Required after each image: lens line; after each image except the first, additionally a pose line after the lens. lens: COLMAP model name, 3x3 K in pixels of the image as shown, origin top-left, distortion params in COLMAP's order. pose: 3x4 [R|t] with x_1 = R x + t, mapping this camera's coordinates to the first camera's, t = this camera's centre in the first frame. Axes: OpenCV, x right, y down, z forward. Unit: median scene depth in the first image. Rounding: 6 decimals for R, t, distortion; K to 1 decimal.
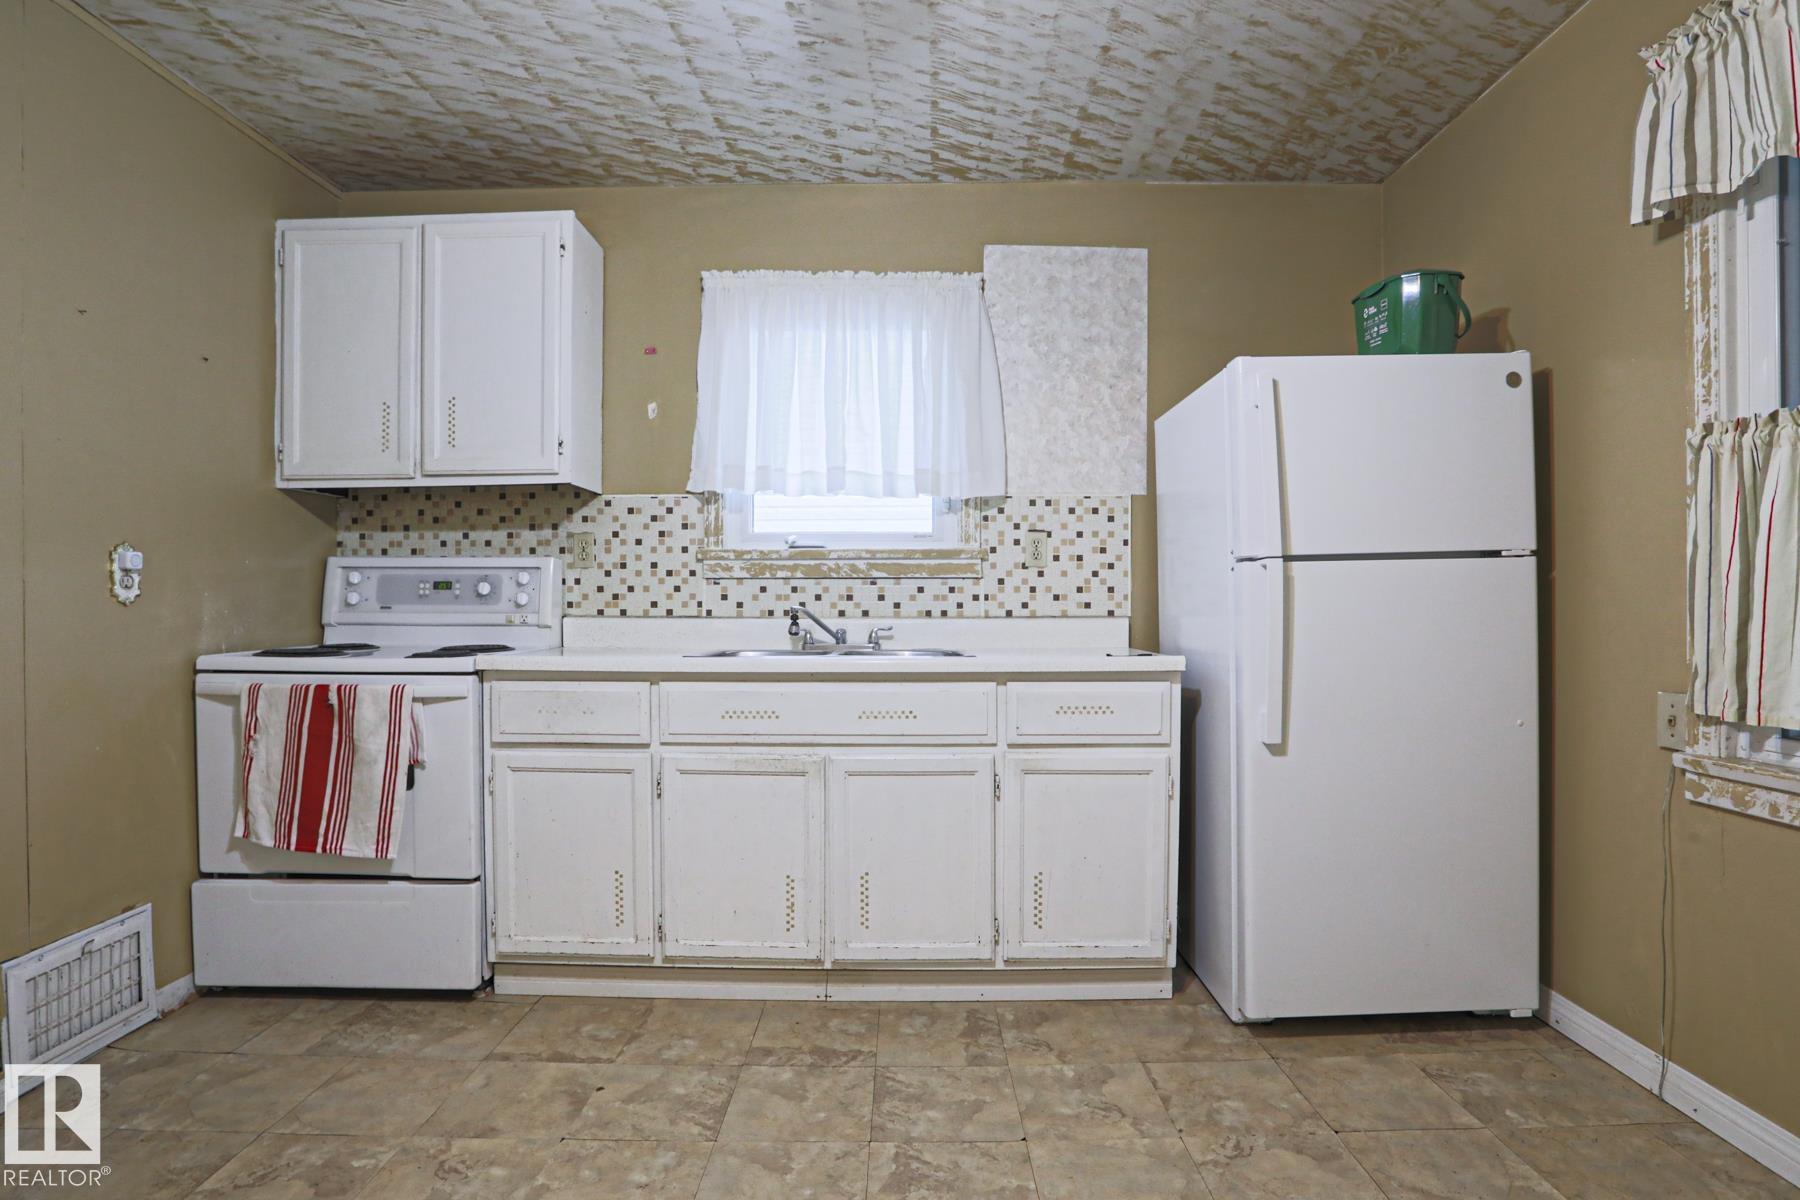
lens RADIAL K [[897.7, 0, 893.1], [0, 897.7, 607.2], [0, 0, 1]] dist [-0.069968, 0.033865]
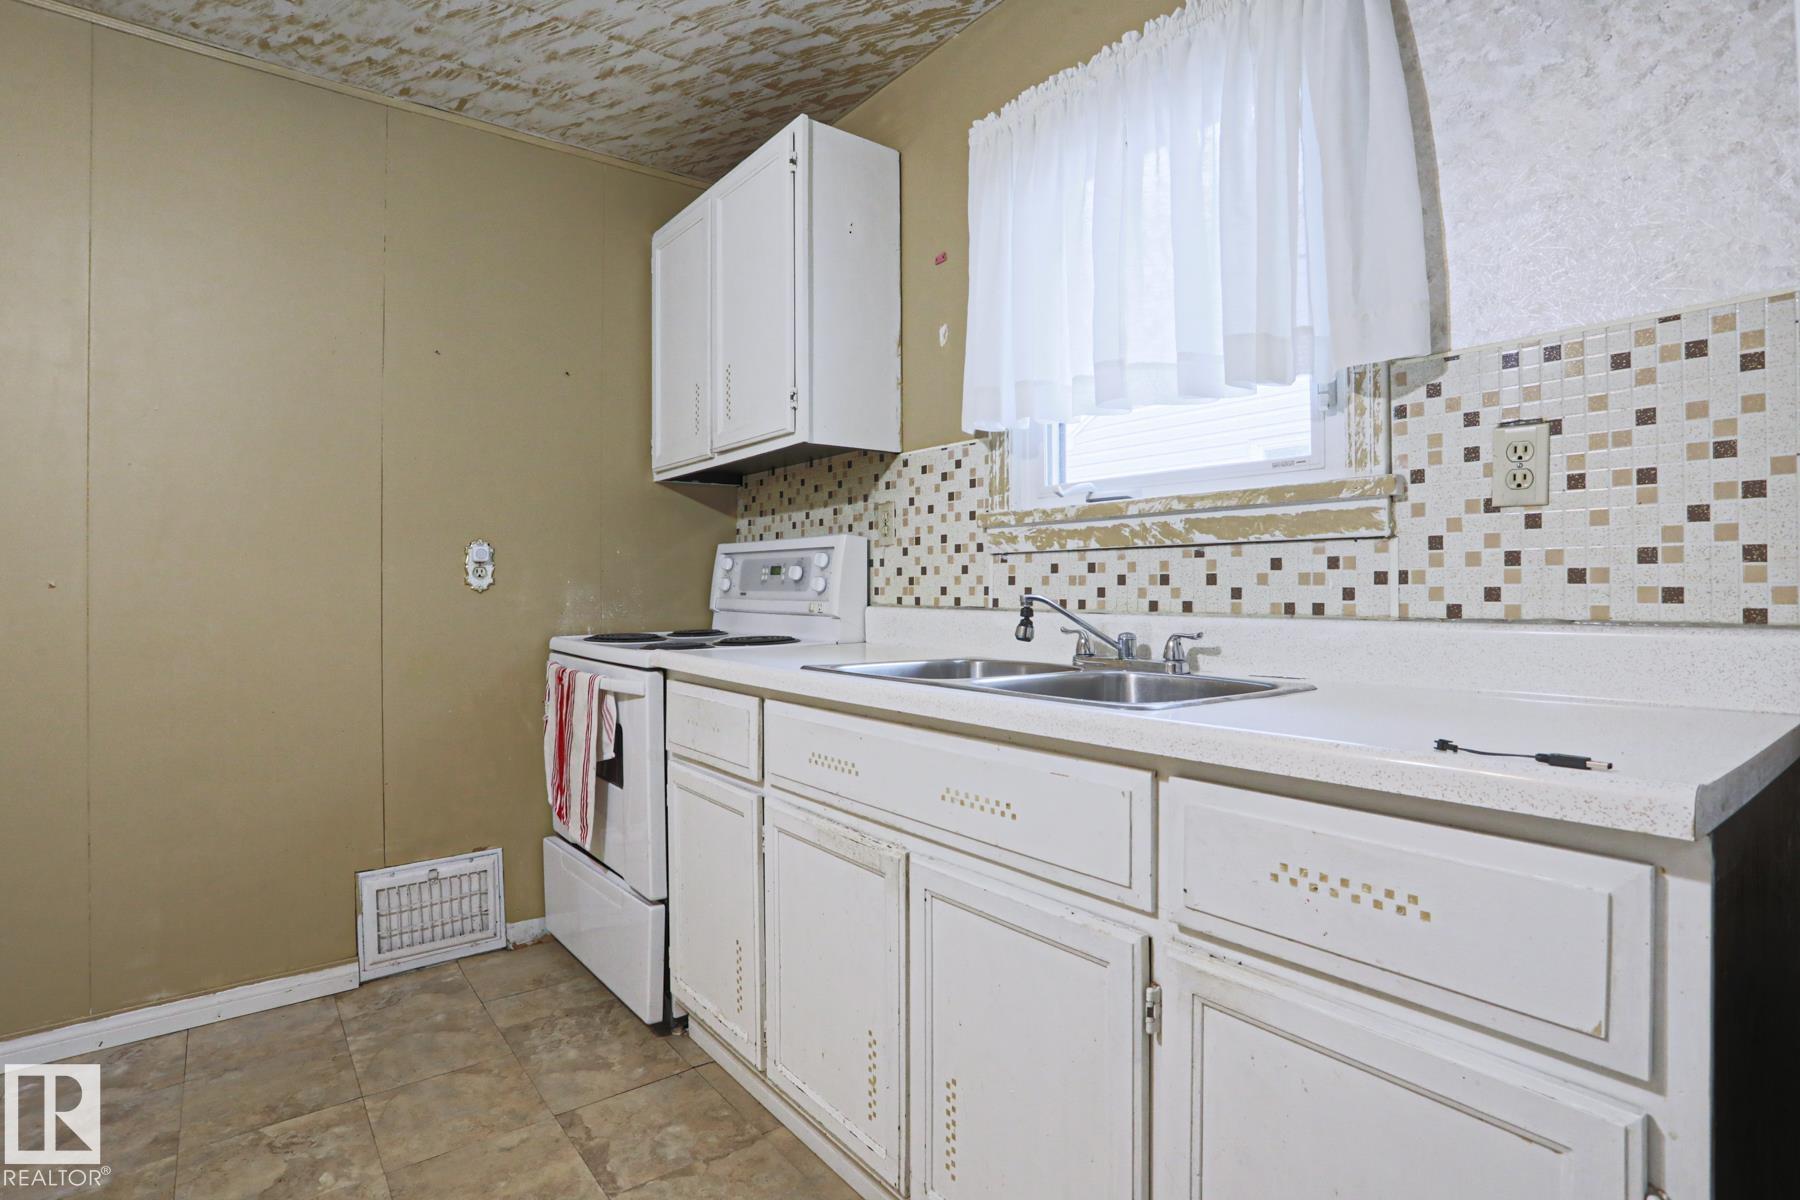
lens RADIAL K [[897.7, 0, 899.0], [0, 897.7, 575.8], [0, 0, 1]] dist [-0.069968, 0.033865]
pose [[0.627290, -0.011375, -0.778703, 0.326158], [-0.000380, 0.999889, -0.014912, -0.005154], [0.778786, 0.009650, 0.627216, 0.544553]]
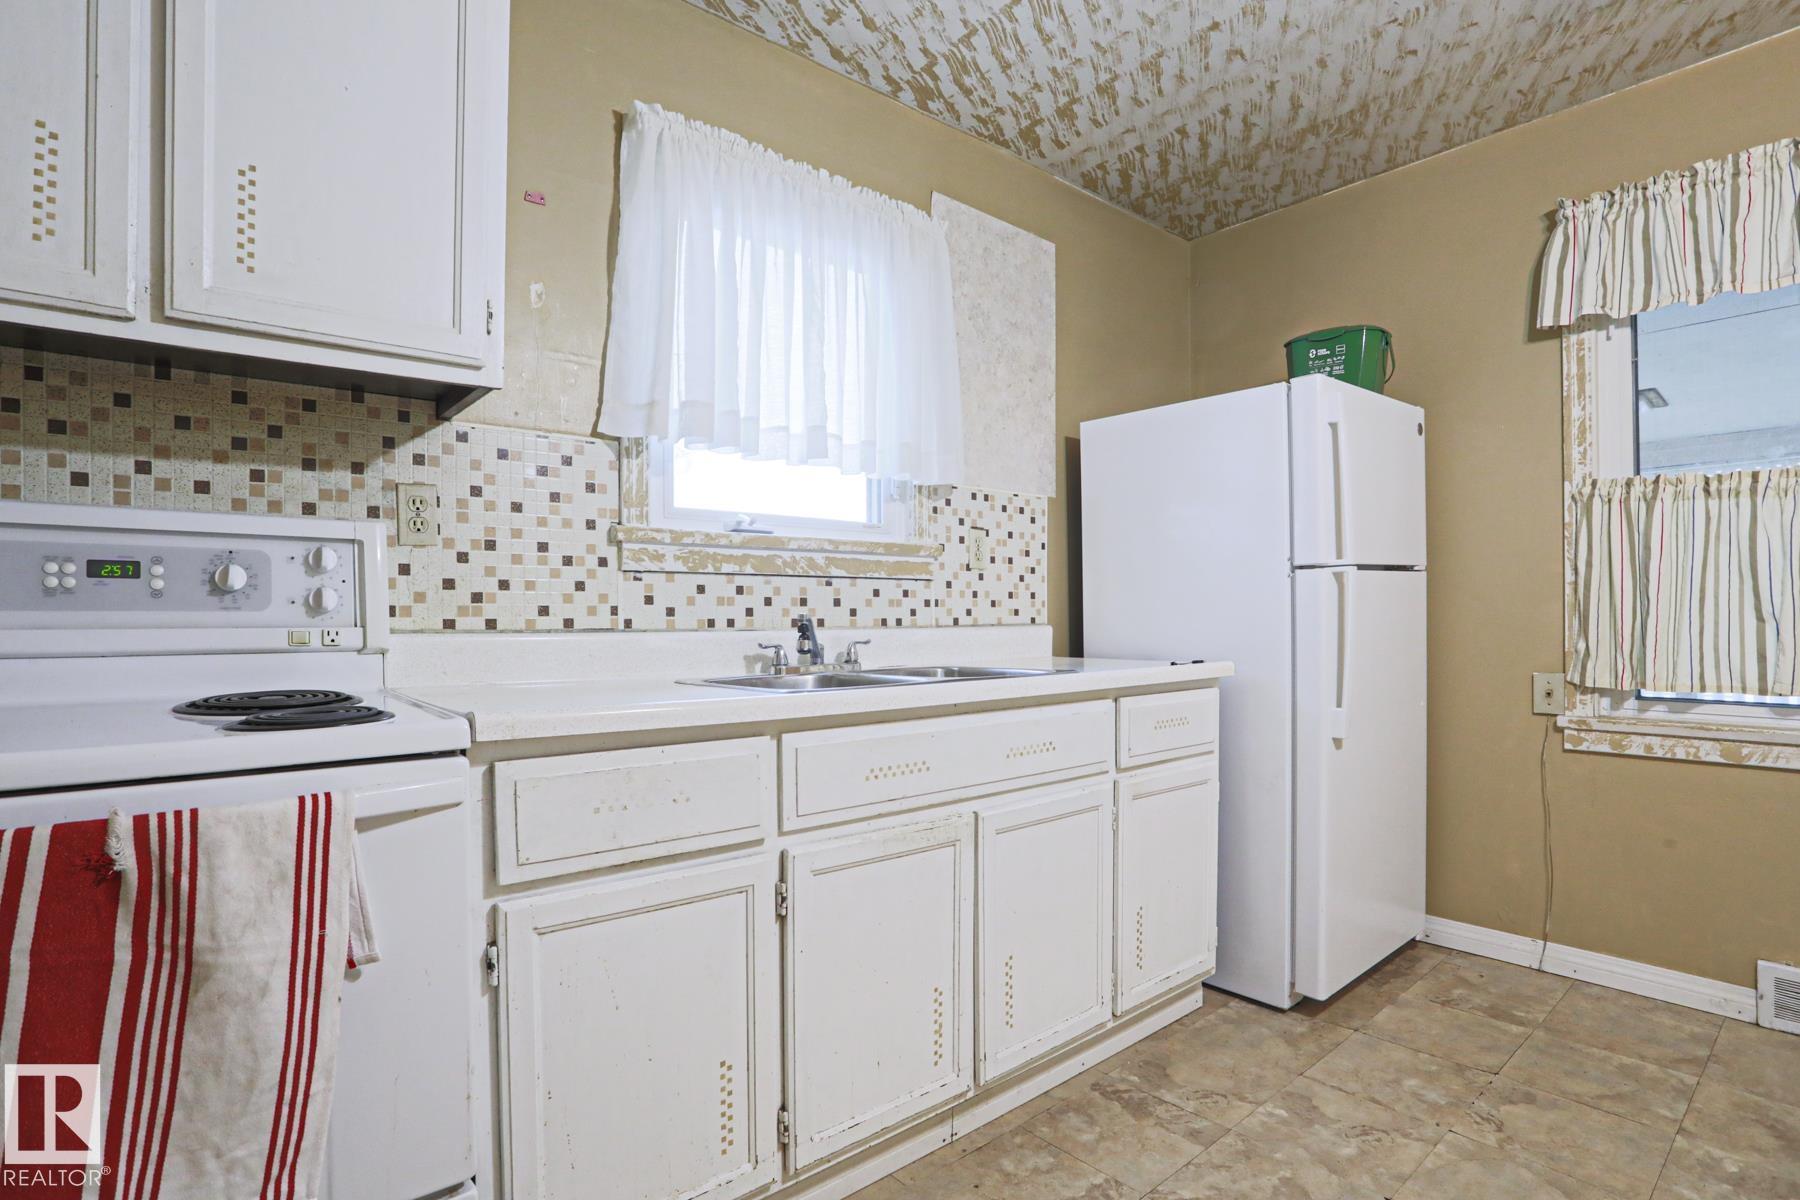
lens RADIAL K [[897.7, 0, 871.1], [0, 897.7, 616.0], [0, 0, 1]] dist [-0.069968, 0.033865]
pose [[0.761468, -0.002754, 0.648197, -0.538917], [0.006790, 0.999970, -0.003728, 0.004486], [-0.648167, 0.007240, 0.761464, 0.428435]]
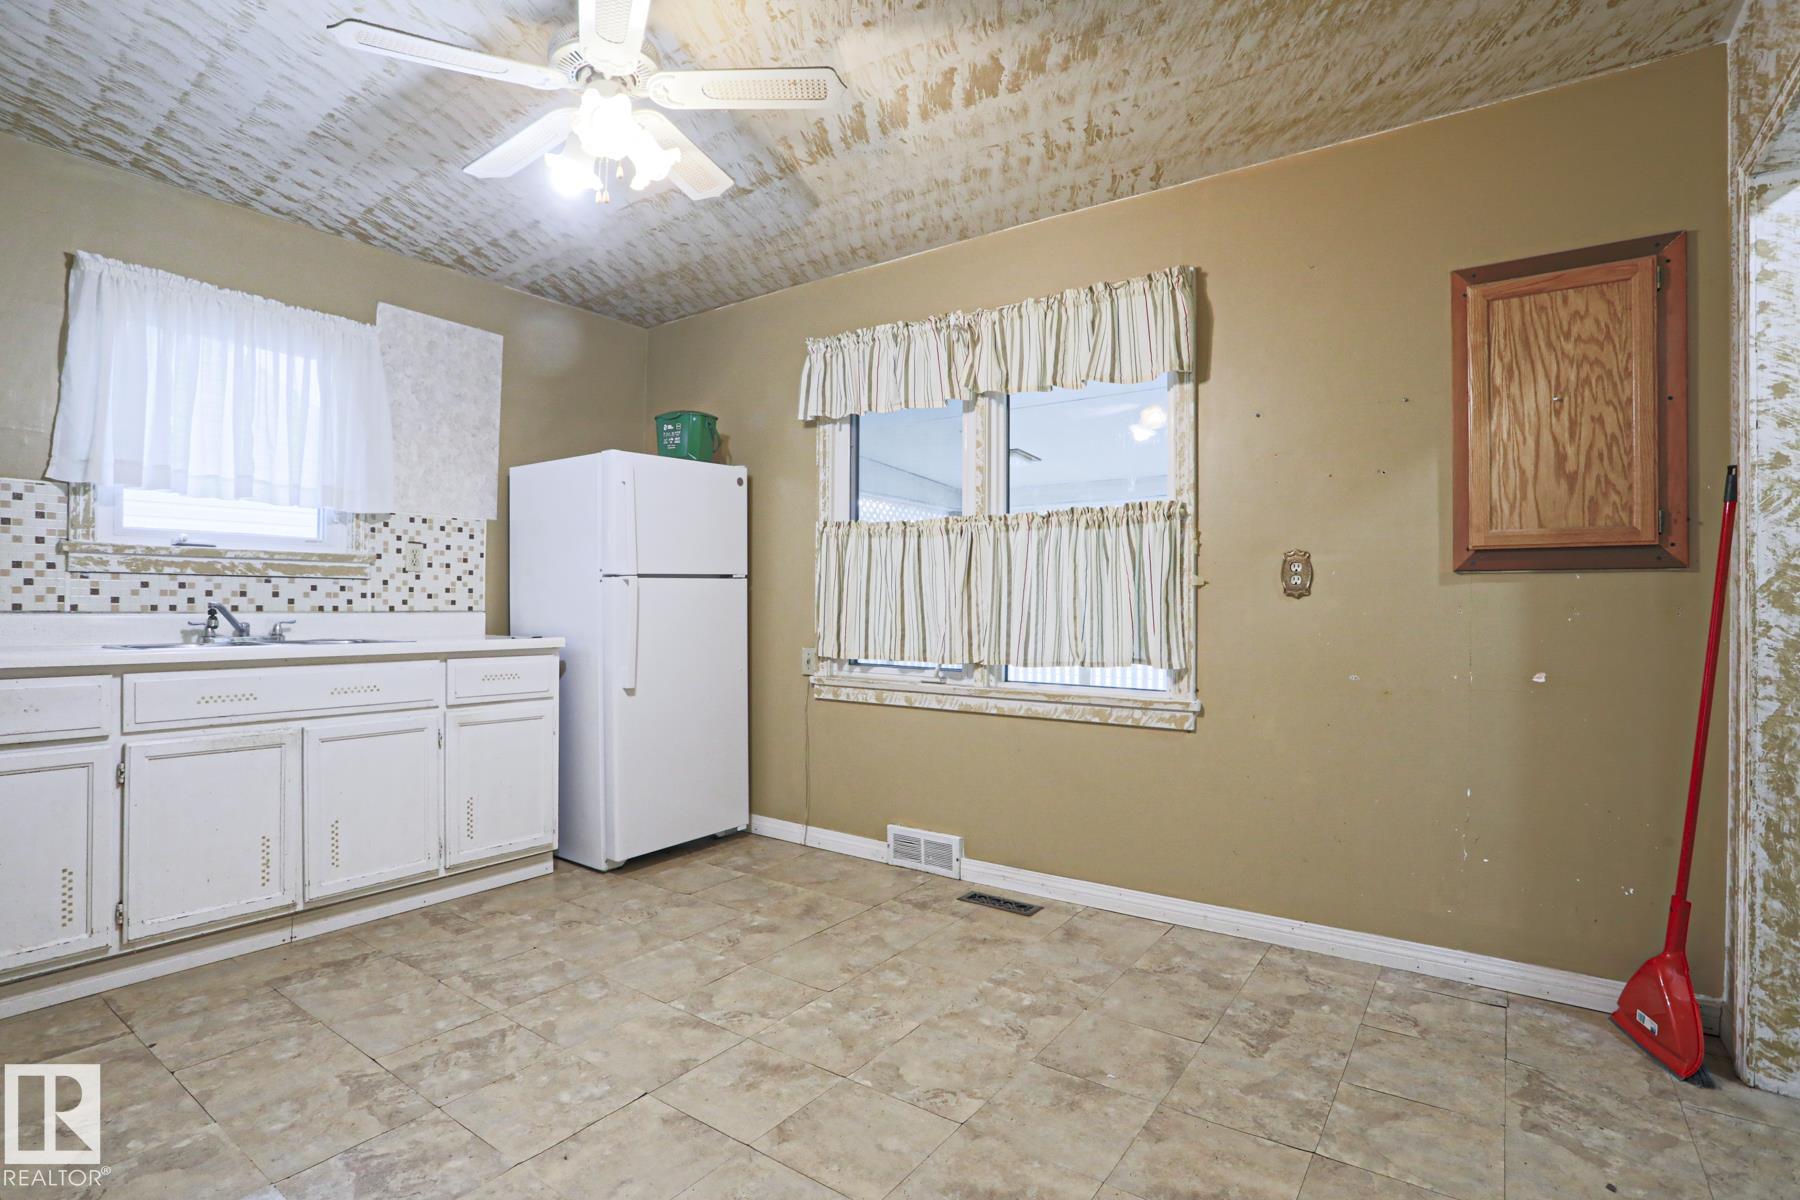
lens RADIAL K [[897.7, 0, 879.4], [0, 897.7, 599.1], [0, 0, 1]] dist [-0.069968, 0.033865]
pose [[0.584732, 0.010046, 0.811164, -0.496707], [-0.005621, 0.999949, -0.008333, -0.000113], [-0.811207, 0.000313, 0.584759, -0.261768]]
